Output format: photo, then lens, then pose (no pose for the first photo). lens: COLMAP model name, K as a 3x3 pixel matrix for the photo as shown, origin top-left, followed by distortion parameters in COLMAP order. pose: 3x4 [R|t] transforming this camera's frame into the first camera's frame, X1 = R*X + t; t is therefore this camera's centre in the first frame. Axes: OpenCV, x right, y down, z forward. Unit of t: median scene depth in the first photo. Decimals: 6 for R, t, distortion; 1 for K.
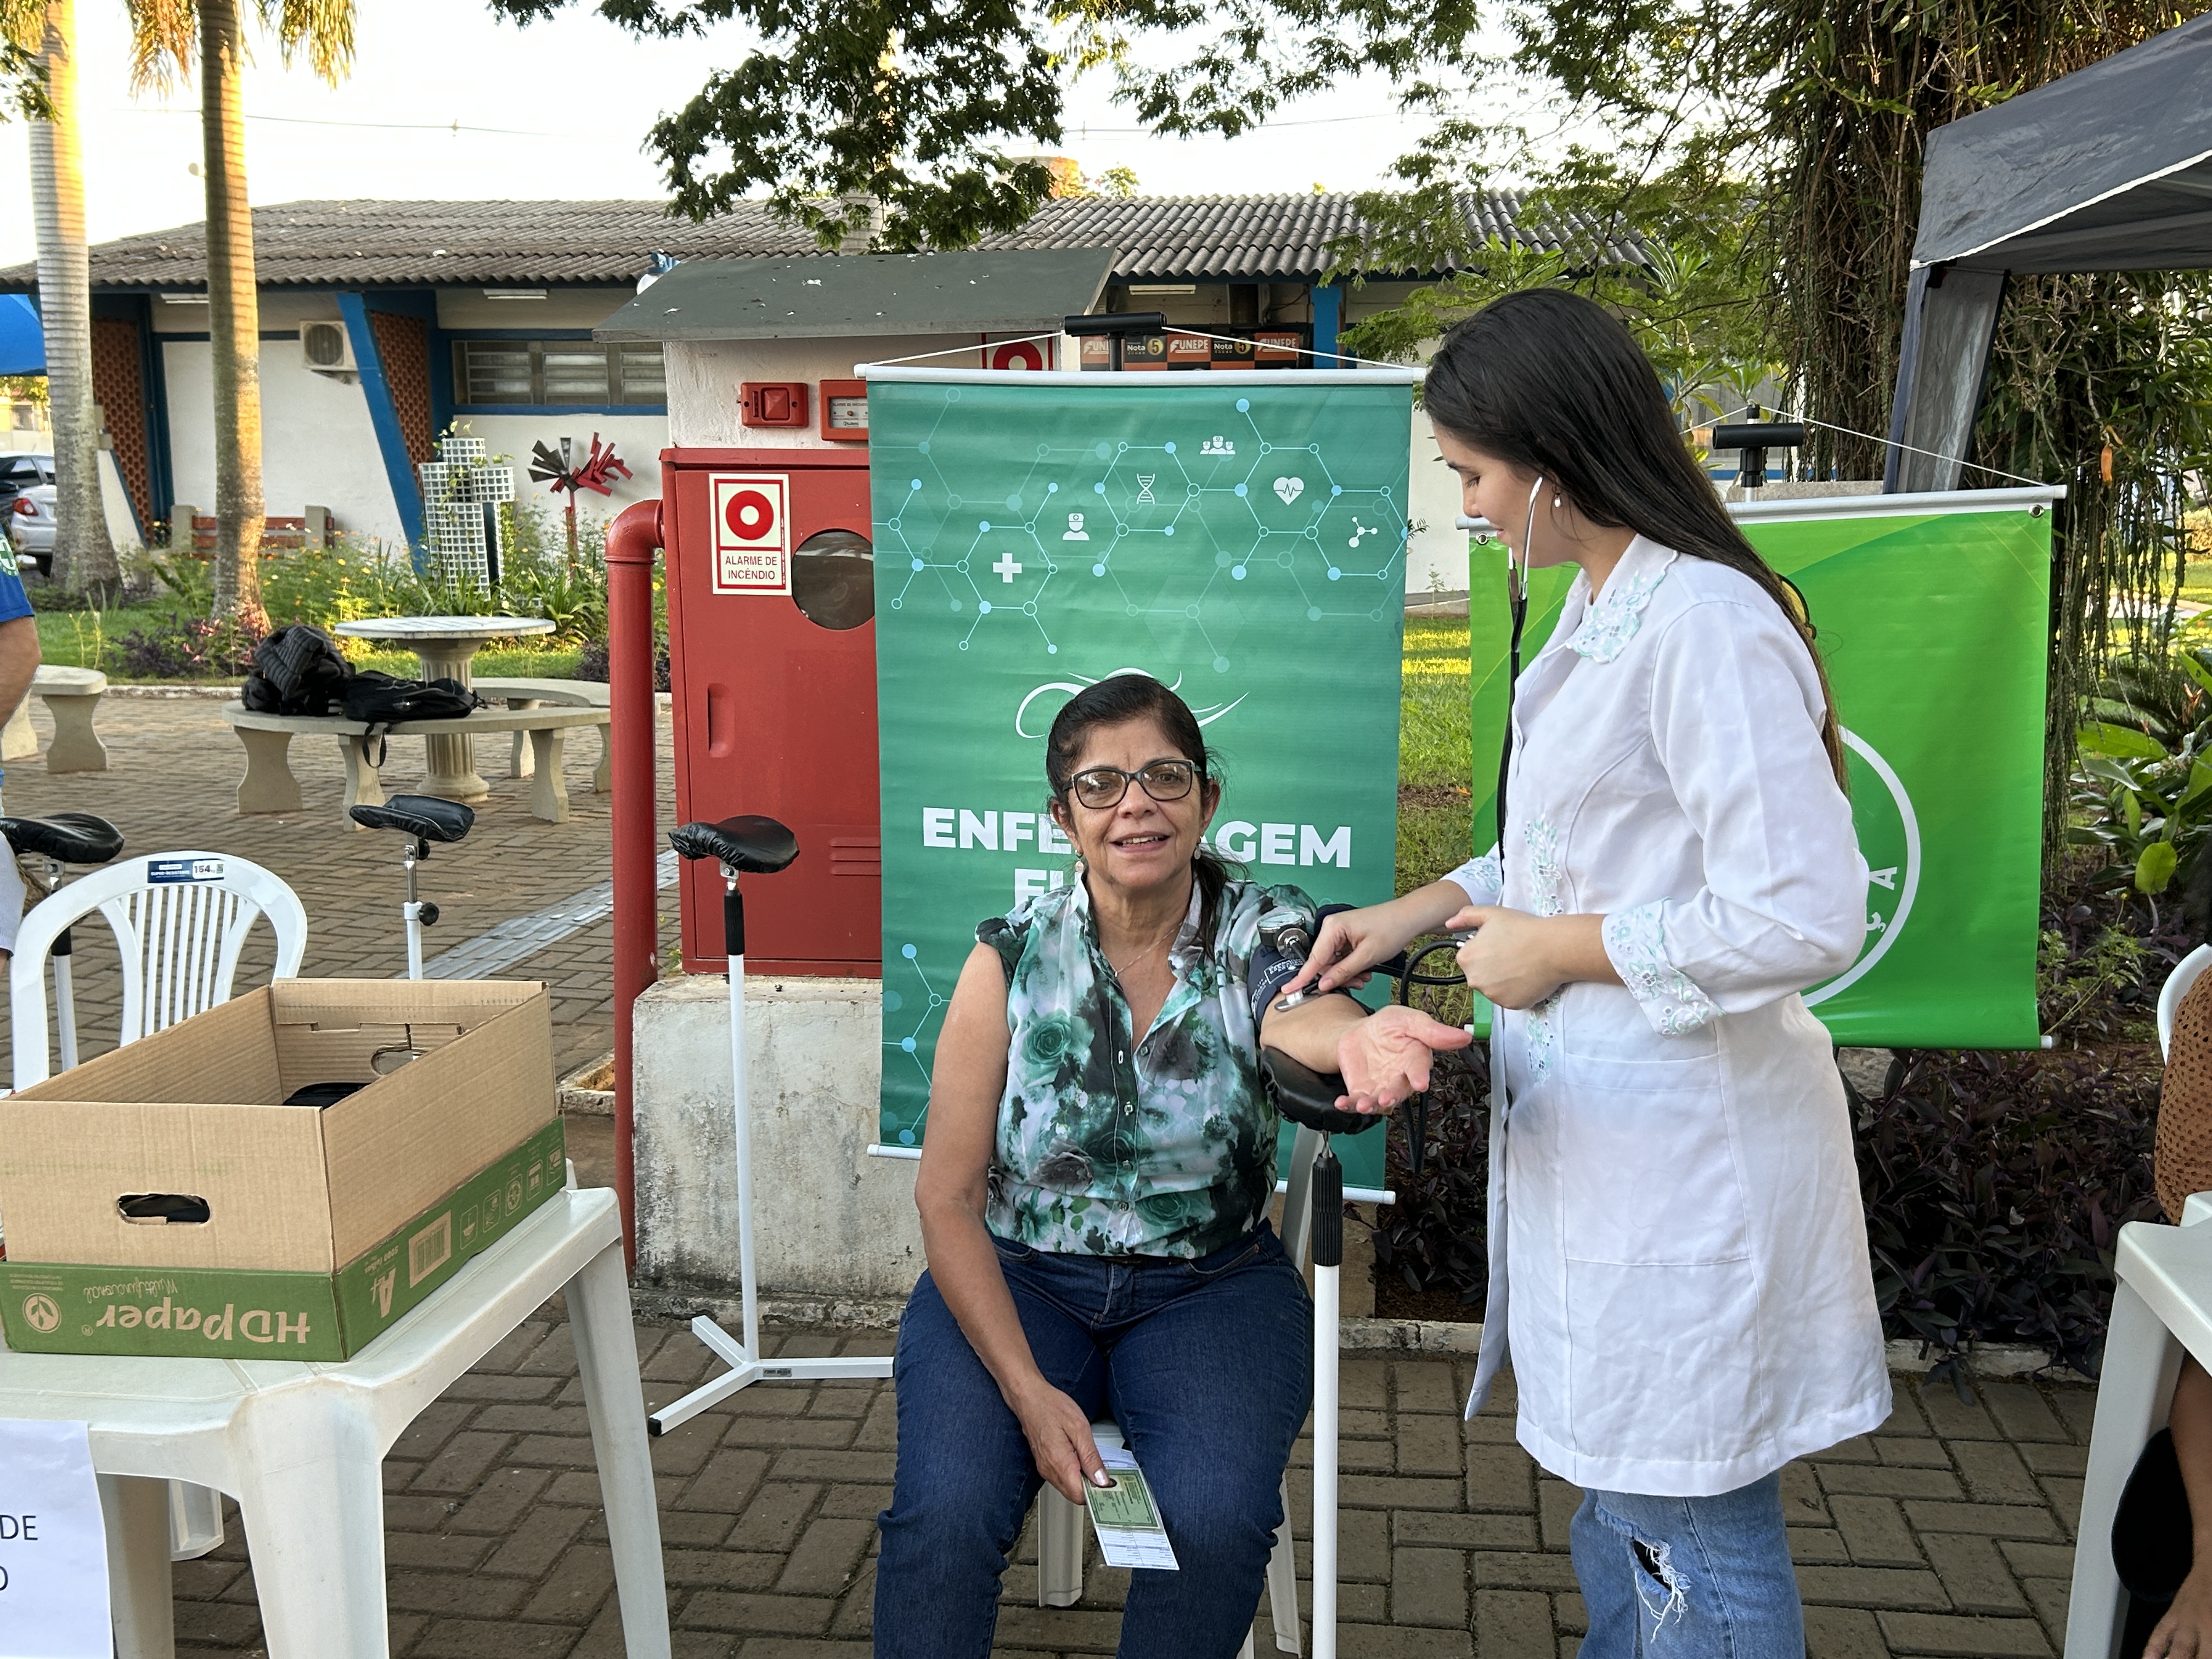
lens RADIAL K [[2067.6, 0, 1106.1], [0, 2067.6, 830.0], [0, 0, 1]] dist [0.019794, 0.000000]
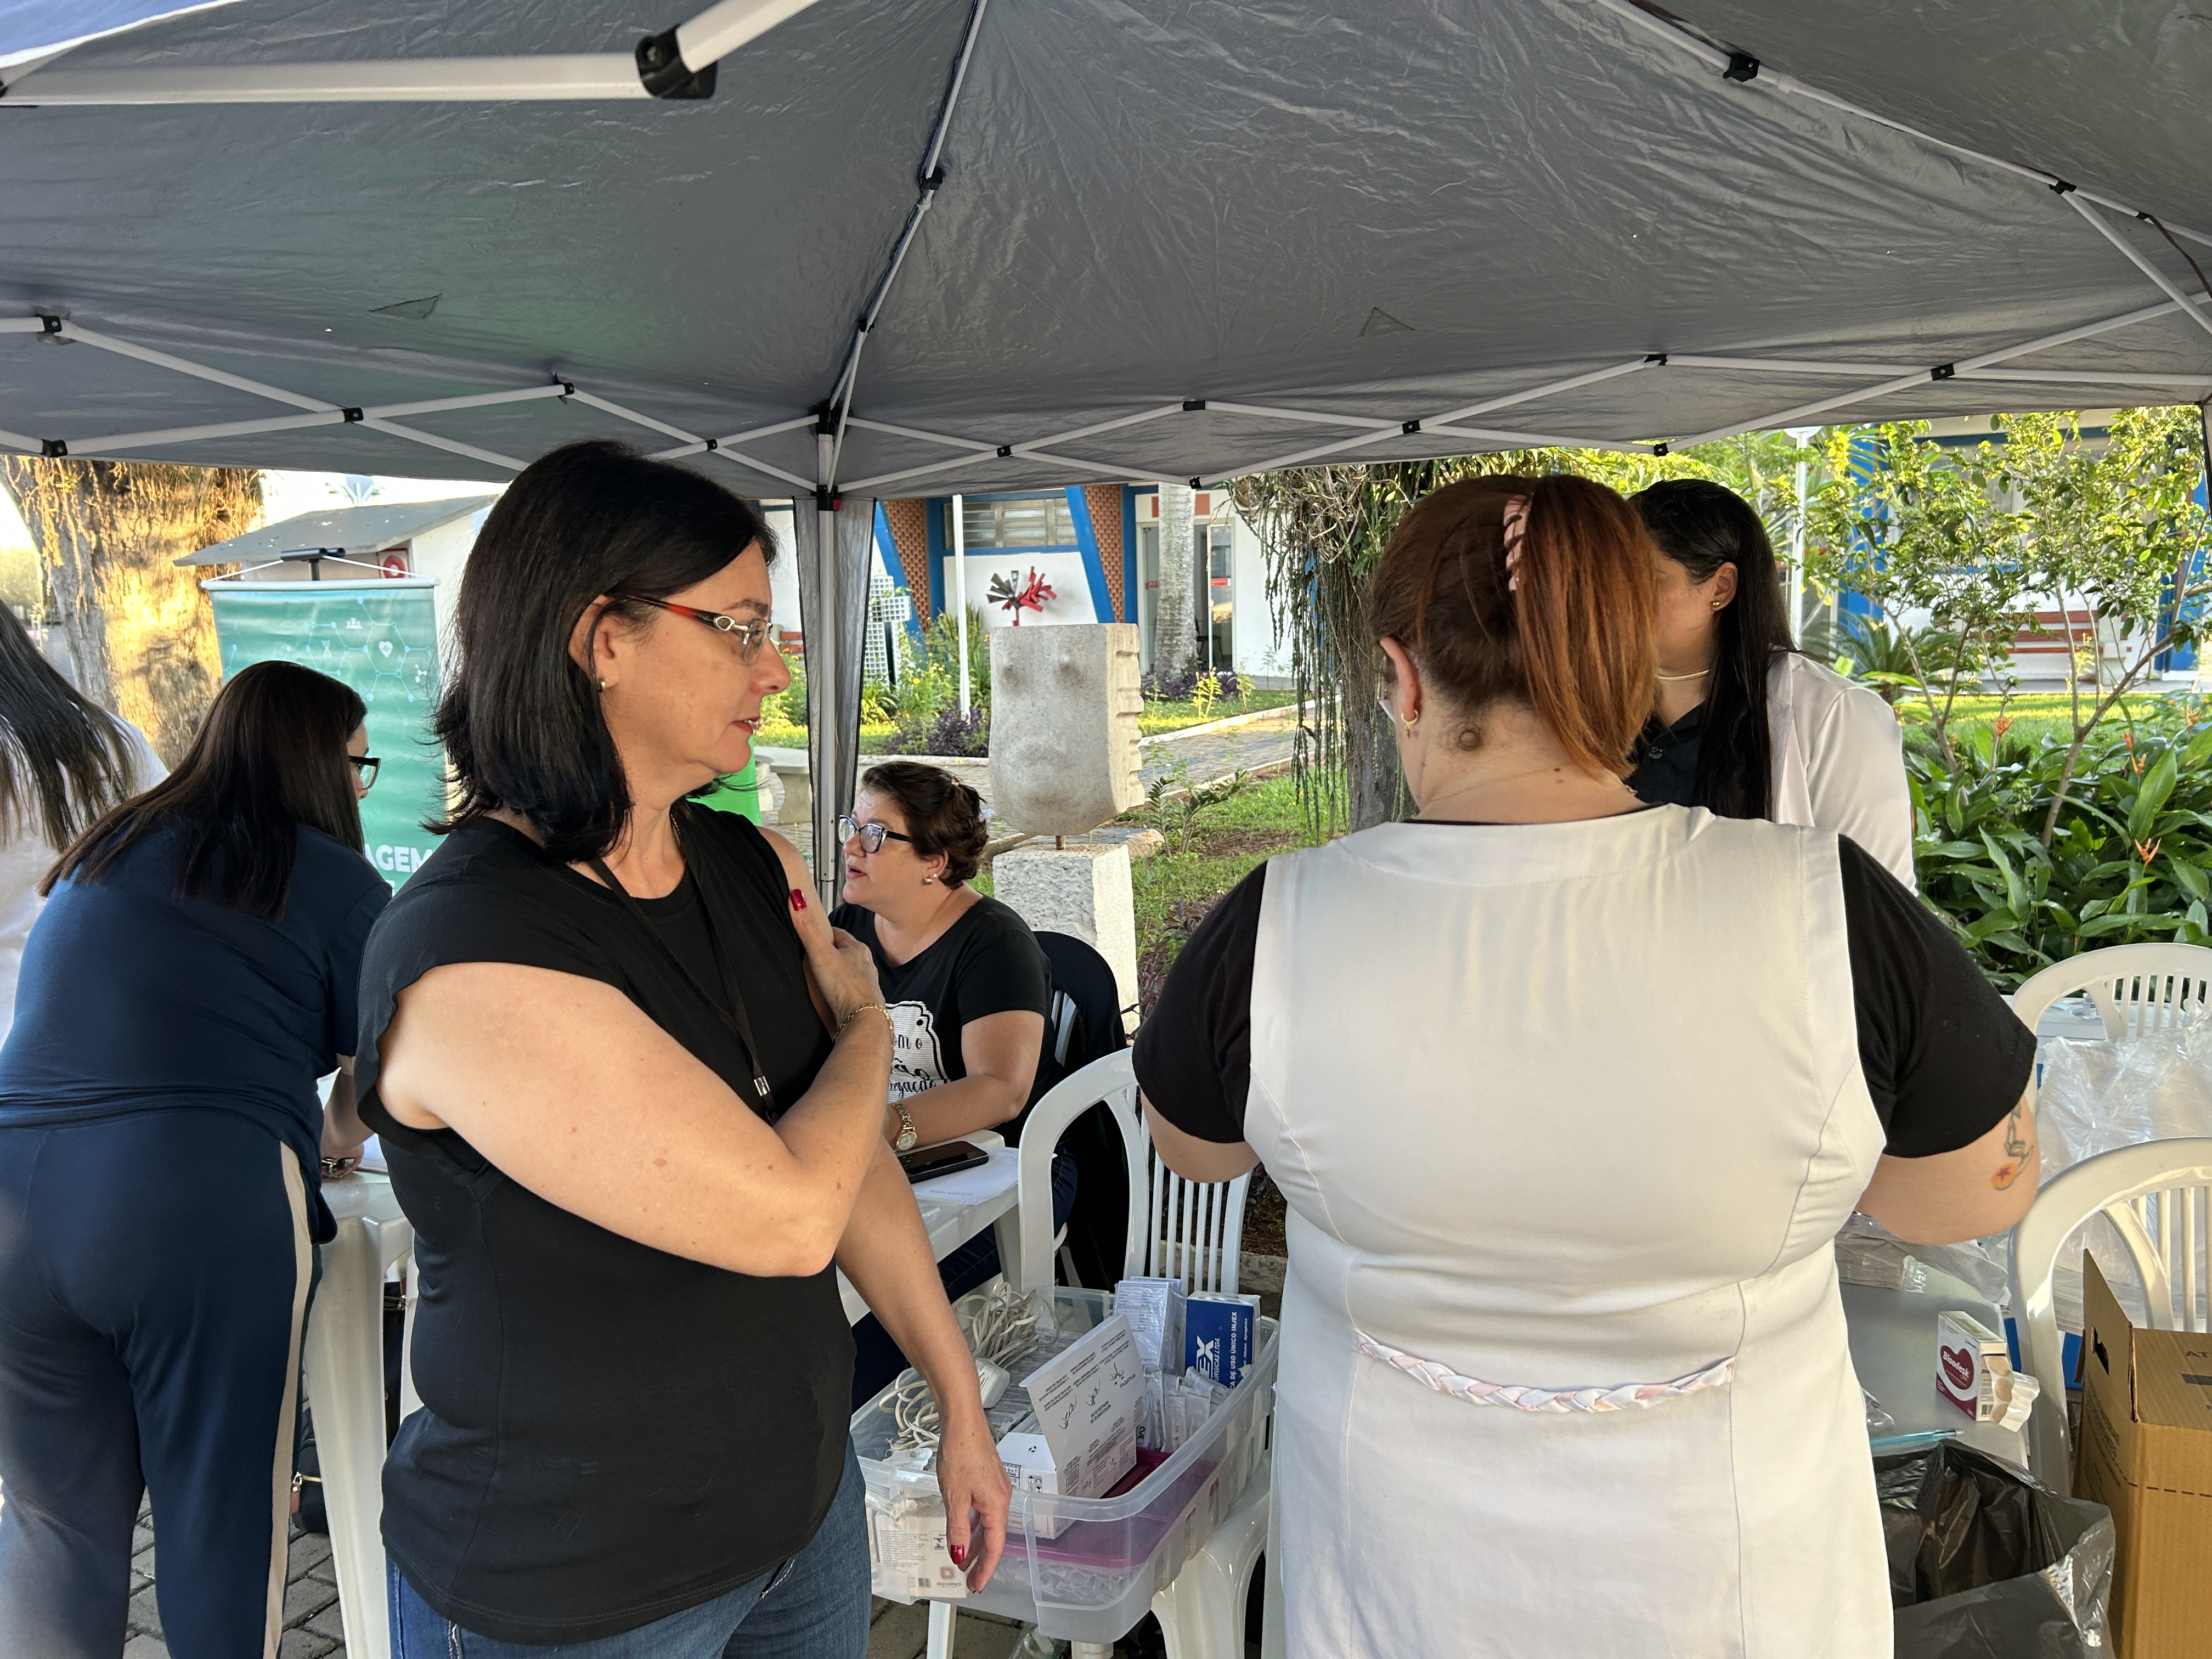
lens RADIAL K [[1664.2, 0, 1093.9], [0, 1664.2, 828.0], [0, 0, 1]] dist [0.036804, -0.039671]
pose [[0.945193, 0.020121, -0.325893, 0.392014], [-0.027590, 0.999452, -0.018313, -0.003486], [0.325345, 0.026300, 0.945229, -0.036348]]
